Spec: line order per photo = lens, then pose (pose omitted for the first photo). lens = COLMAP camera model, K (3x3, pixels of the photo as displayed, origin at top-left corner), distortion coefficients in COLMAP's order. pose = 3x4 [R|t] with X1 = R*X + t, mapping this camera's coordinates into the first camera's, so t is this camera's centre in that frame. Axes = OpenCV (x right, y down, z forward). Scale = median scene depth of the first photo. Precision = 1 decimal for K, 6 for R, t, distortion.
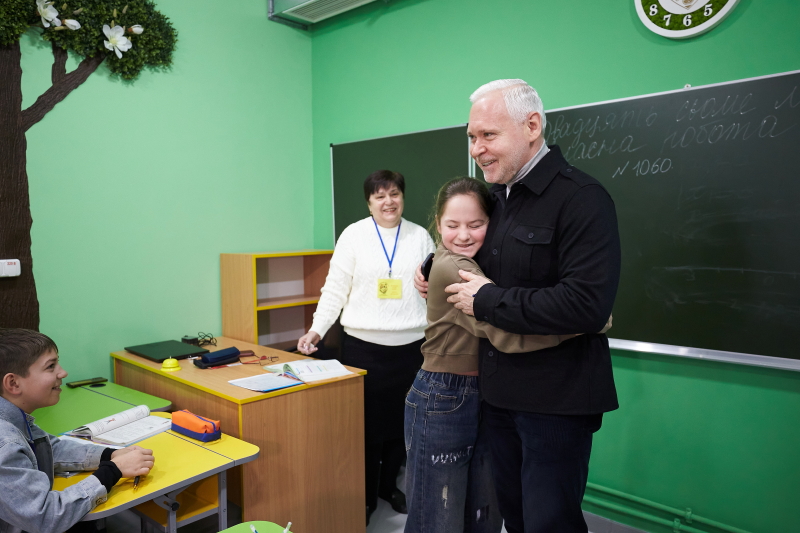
lens RADIAL K [[615.1, 0, 400.0], [0, 615.1, 266.5], [0, 0, 1]] dist [0.079797, -0.002639]
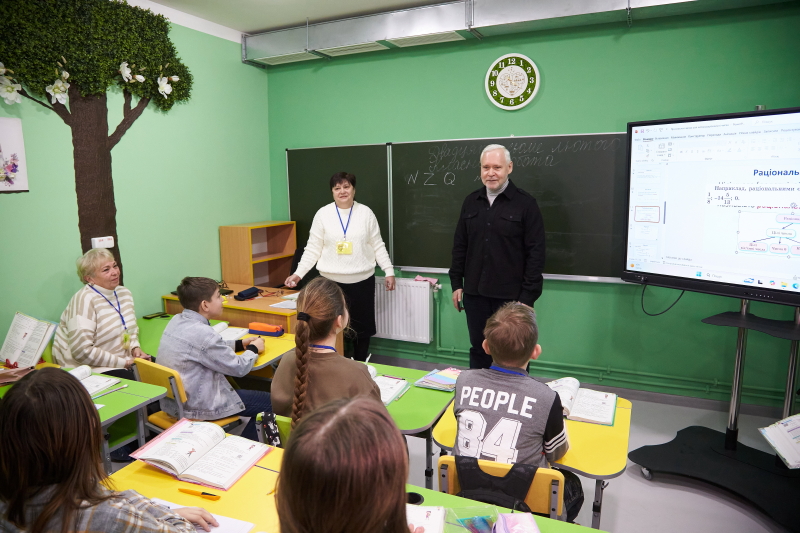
lens RADIAL K [[544.5, 0, 400.0], [0, 544.5, 266.5], [0, 0, 1]] dist [0.000433, 0.000287]
pose [[0.953024, -0.051384, 0.298504, -0.323623], [0.024946, 0.995473, 0.091715, -0.039386], [-0.301866, -0.079960, 0.949991, -0.427007]]
